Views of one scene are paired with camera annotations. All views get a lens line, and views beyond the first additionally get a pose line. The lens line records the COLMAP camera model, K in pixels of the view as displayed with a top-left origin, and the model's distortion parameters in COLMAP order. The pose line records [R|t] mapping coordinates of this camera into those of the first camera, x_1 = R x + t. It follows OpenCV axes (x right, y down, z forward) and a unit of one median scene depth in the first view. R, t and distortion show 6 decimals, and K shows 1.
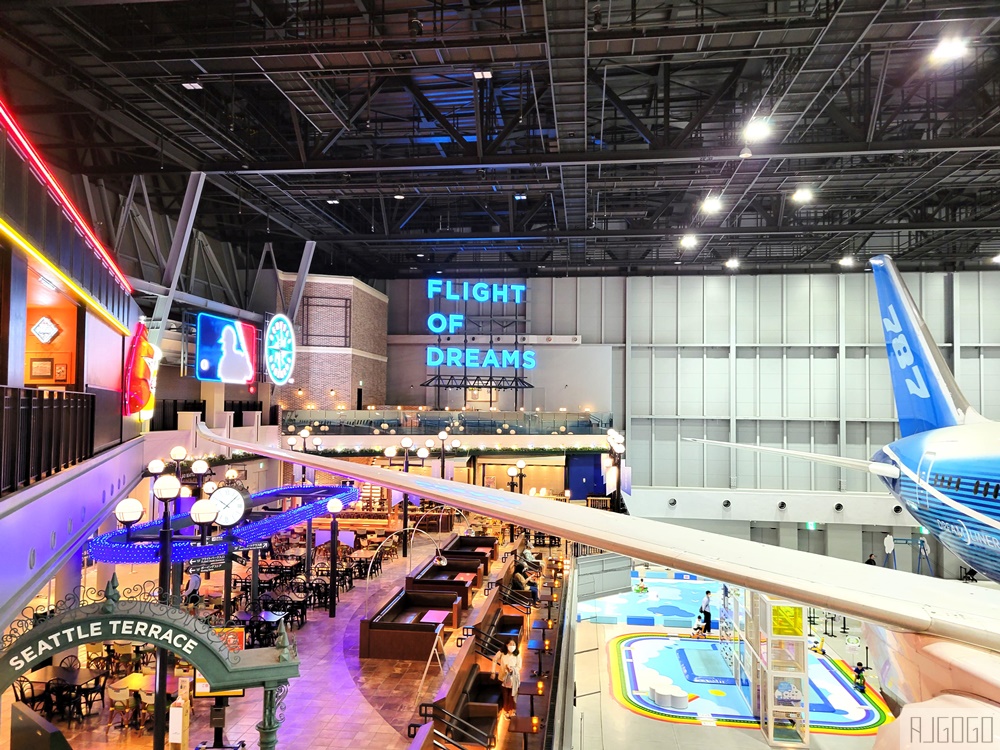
lens RADIAL K [[768.9, 0, 491.3], [0, 768.9, 377.9], [0, 0, 1]] dist [0.053647, -0.007081]
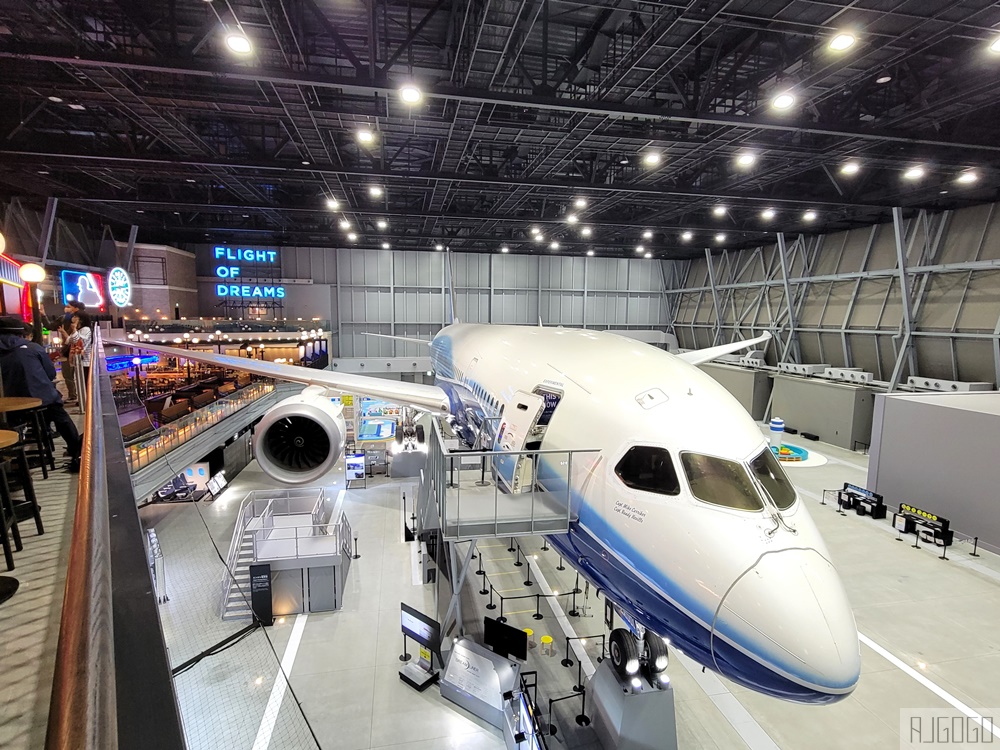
lens RADIAL K [[507.8, 0, 500.0], [0, 507.8, 375.0], [0, 0, 1]] dist [0.000770, 0.000060]
pose [[0.949162, -0.036687, 0.312643, 0.171226], [-0.012782, 0.987874, 0.154729, -0.024341], [-0.314528, -0.150859, 0.937184, -0.386975]]
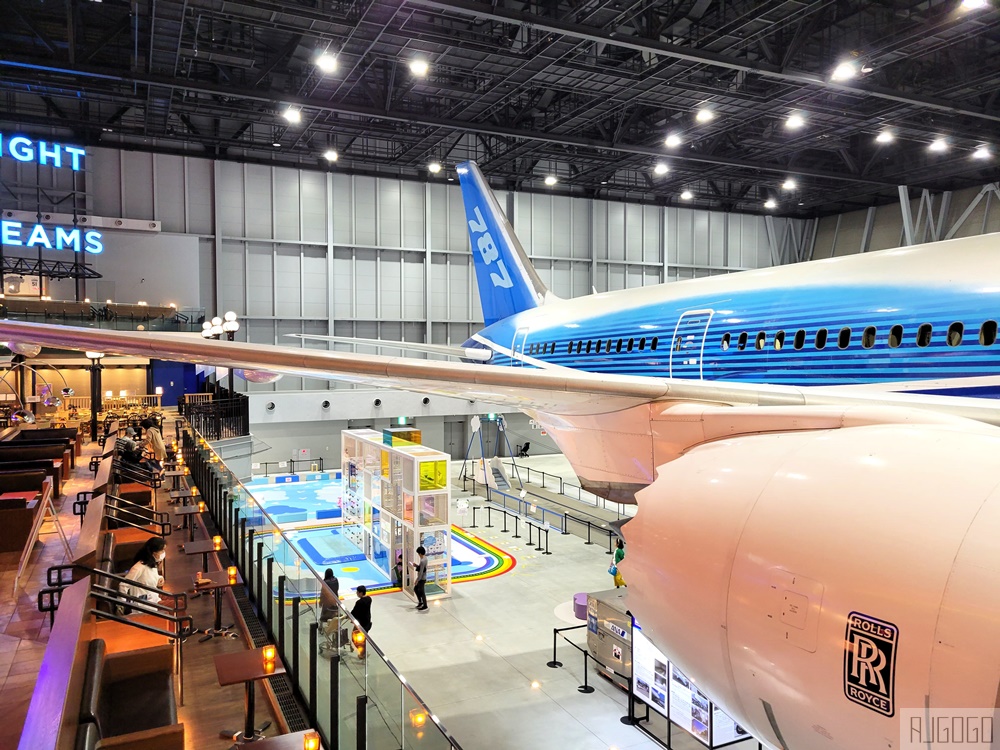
lens RADIAL K [[742.4, 0, 488.4], [0, 742.4, 369.2], [0, 0, 1]] dist [0.075175, -0.064488]
pose [[0.844784, -0.024195, 0.534561, -0.030471], [-0.009365, 0.998156, 0.059978, 0.061789], [-0.535026, -0.055674, 0.842999, 0.091612]]
